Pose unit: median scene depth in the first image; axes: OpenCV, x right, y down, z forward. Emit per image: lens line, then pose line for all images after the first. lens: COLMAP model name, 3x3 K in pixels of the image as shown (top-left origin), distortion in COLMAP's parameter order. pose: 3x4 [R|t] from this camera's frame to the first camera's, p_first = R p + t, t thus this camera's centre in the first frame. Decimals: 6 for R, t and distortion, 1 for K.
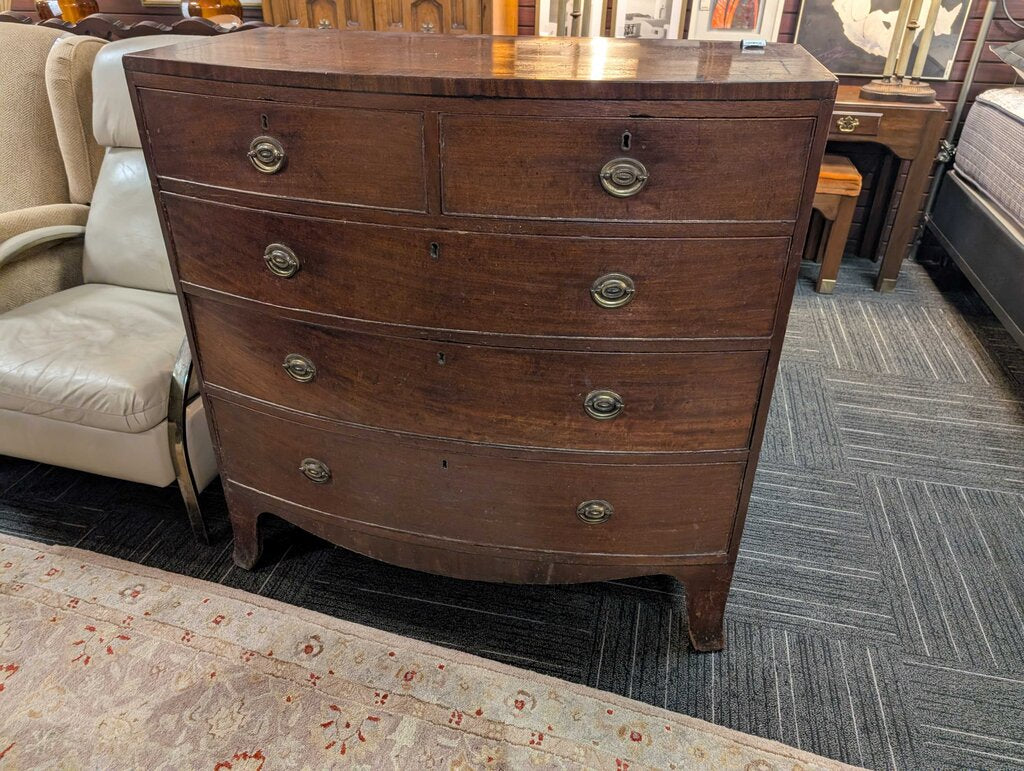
lens RADIAL K [[740.0, 0, 511.1], [0, 740.0, 384.3], [0, 0, 1]] dist [0.007070, 0.001509]
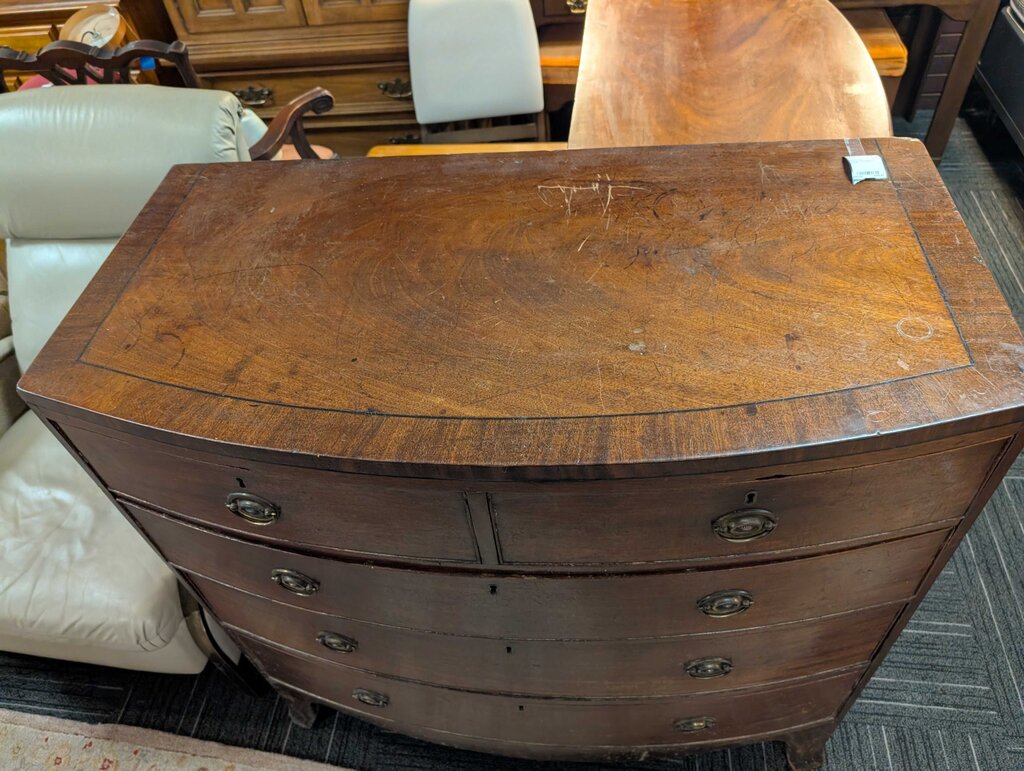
lens RADIAL K [[753.9, 0, 510.6], [0, 753.9, 401.1], [0, 0, 1]] dist [-0.003211, -0.001336]
pose [[0.988553, -0.150790, -0.004977, -0.034829], [0.146156, 0.948949, 0.279525, -0.391285], [-0.037427, -0.277053, 0.960126, 0.194236]]
